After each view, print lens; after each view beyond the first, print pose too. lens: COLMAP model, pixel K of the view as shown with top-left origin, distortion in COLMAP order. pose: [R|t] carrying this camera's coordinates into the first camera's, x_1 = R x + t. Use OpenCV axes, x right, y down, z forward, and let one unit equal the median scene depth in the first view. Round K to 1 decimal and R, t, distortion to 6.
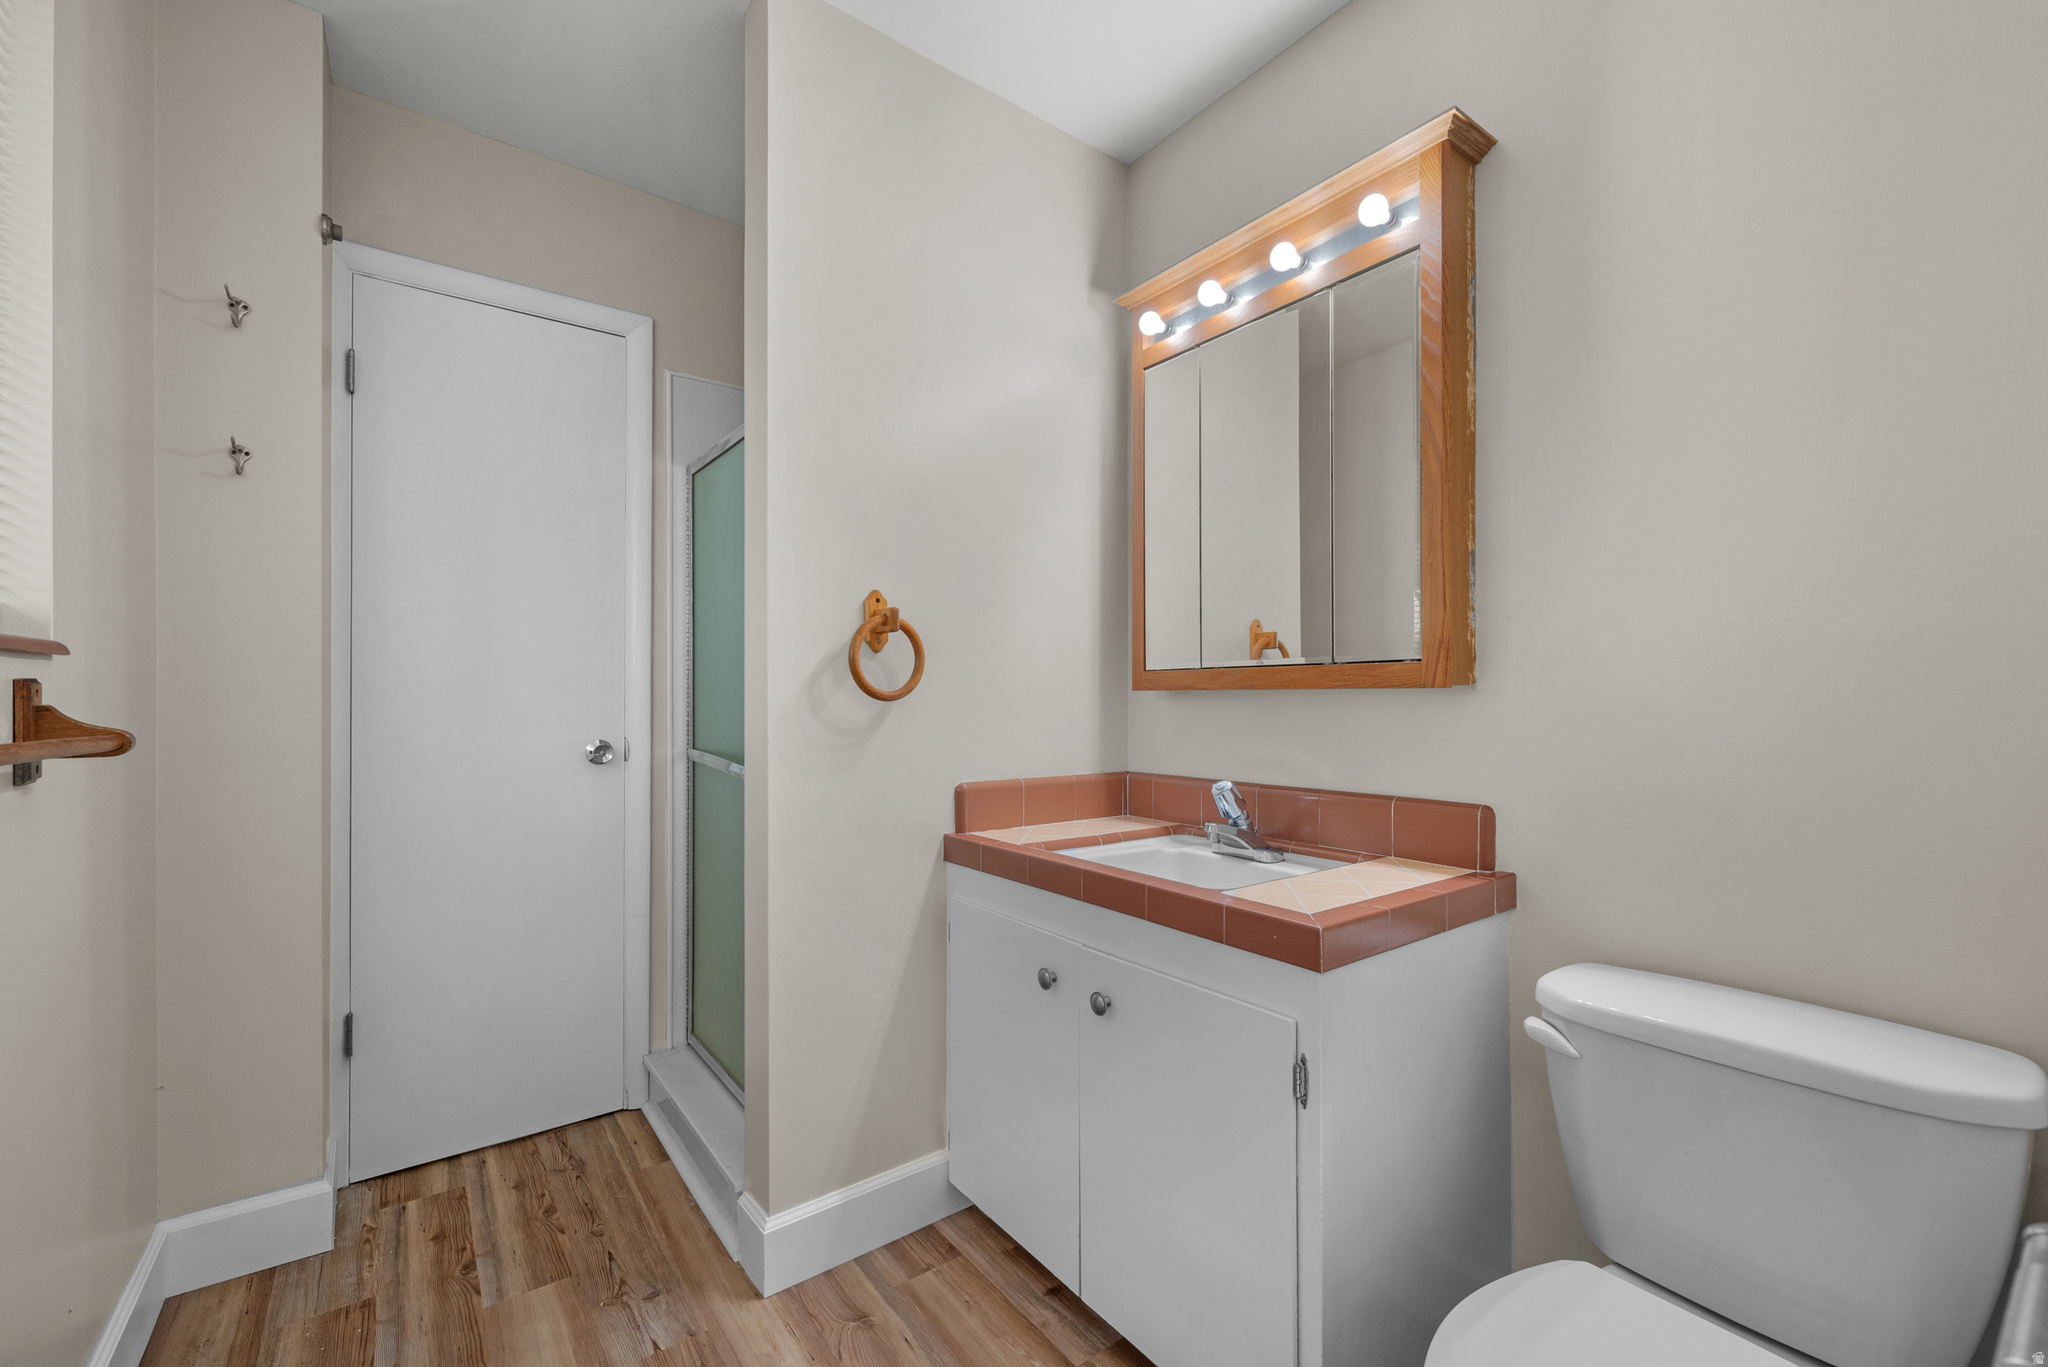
lens RADIAL K [[839.0, 0, 1024.0], [0, 839.0, 683.5], [0, 0, 1]] dist [-0.000319, -0.000097]
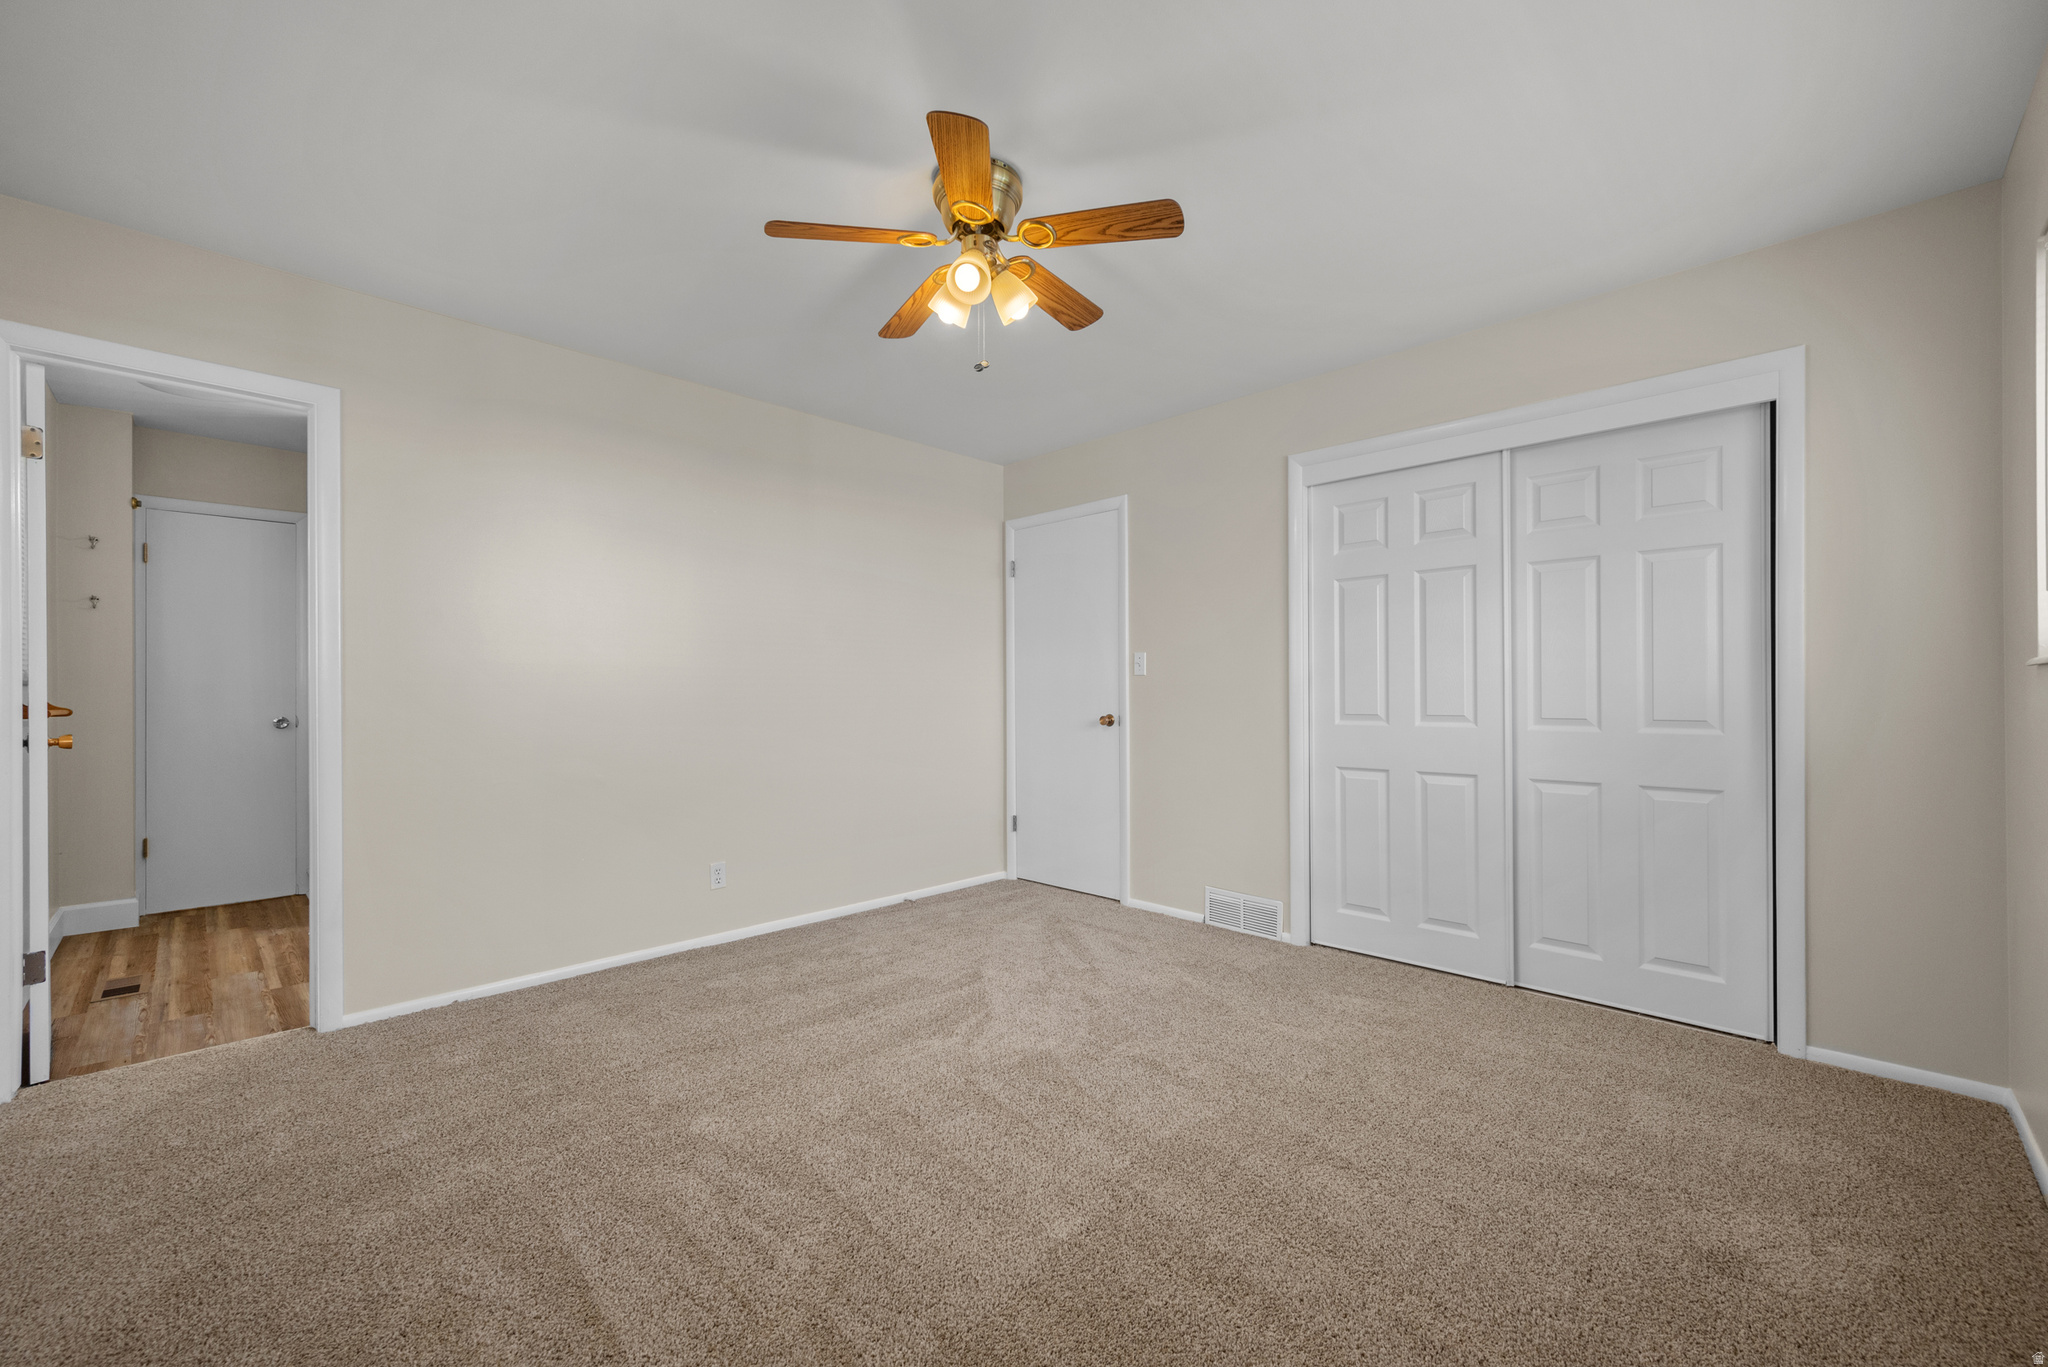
lens RADIAL K [[821.3, 0, 1024.0], [0, 821.3, 683.5], [0, 0, 1]] dist [-0.000468, -0.000025]
pose [[0.988641, -0.001135, 0.150294, 1.320804], [0.000910, 0.999998, 0.001567, -0.028673], [-0.150295, -0.001413, 0.988640, -1.691293]]
